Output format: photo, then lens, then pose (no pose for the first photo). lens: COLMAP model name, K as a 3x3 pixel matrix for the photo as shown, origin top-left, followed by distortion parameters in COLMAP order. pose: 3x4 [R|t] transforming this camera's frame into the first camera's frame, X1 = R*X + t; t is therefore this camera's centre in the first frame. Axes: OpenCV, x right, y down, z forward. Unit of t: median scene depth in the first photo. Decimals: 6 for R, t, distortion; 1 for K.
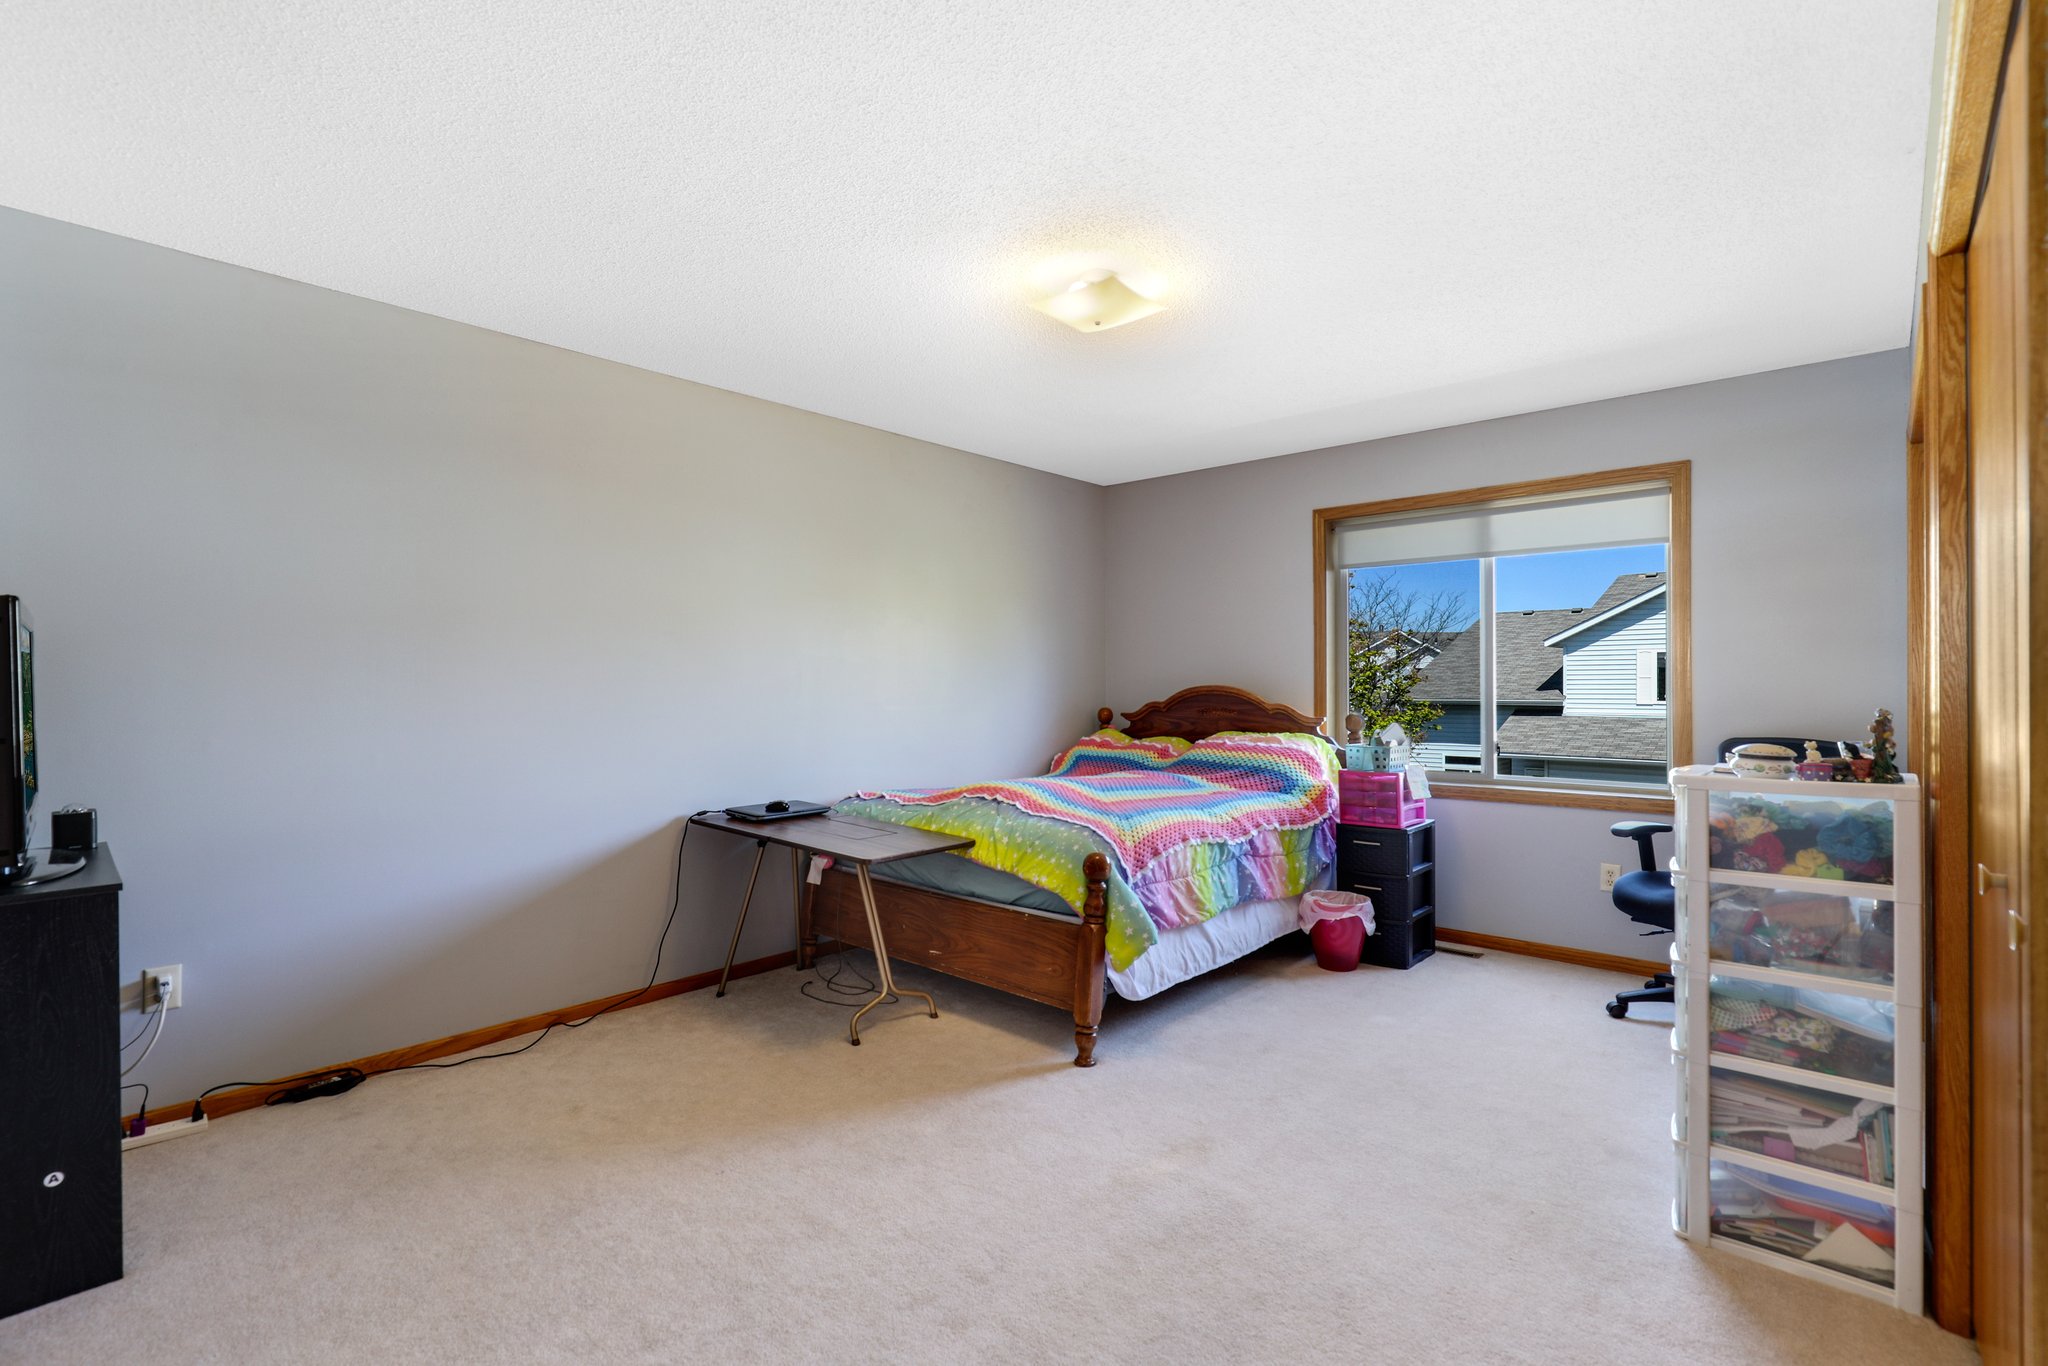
lens RADIAL K [[951.0, 0, 1019.7], [0, 951.0, 684.1], [0, 0, 1]] dist [-0.000959, 0.000302]
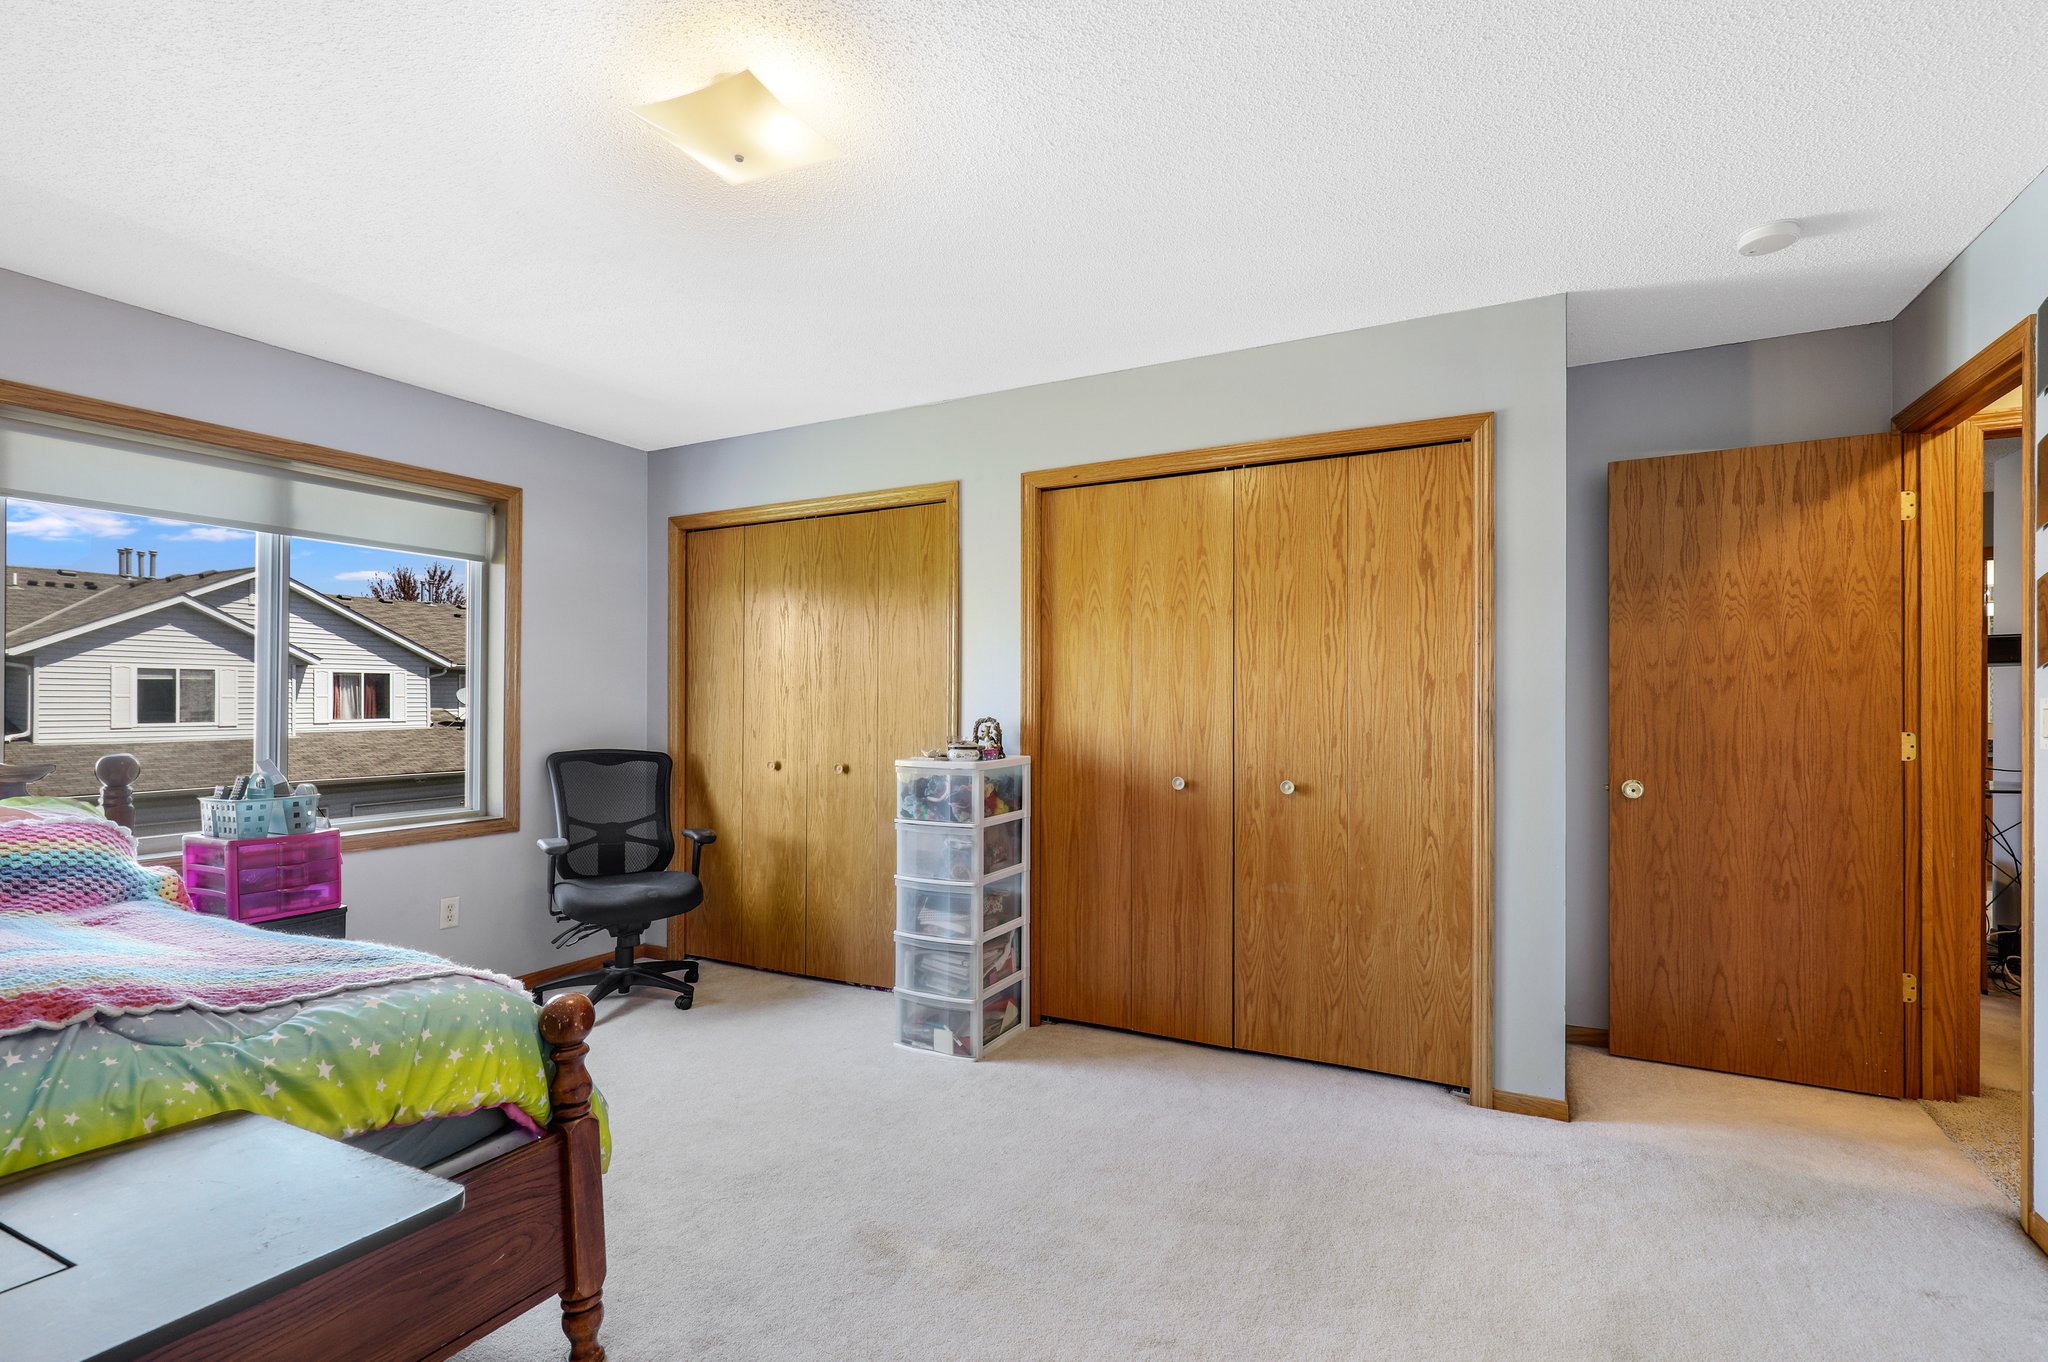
lens RADIAL K [[951.0, 0, 1086.5], [0, 951.0, 699.0], [0, 0, 1]] dist [-0.000959, 0.000302]
pose [[-0.282121, 0.001461, 0.959378, -0.890494], [-0.001407, 0.999997, -0.001937, -0.007764], [-0.959378, -0.001896, -0.282118, 1.330735]]
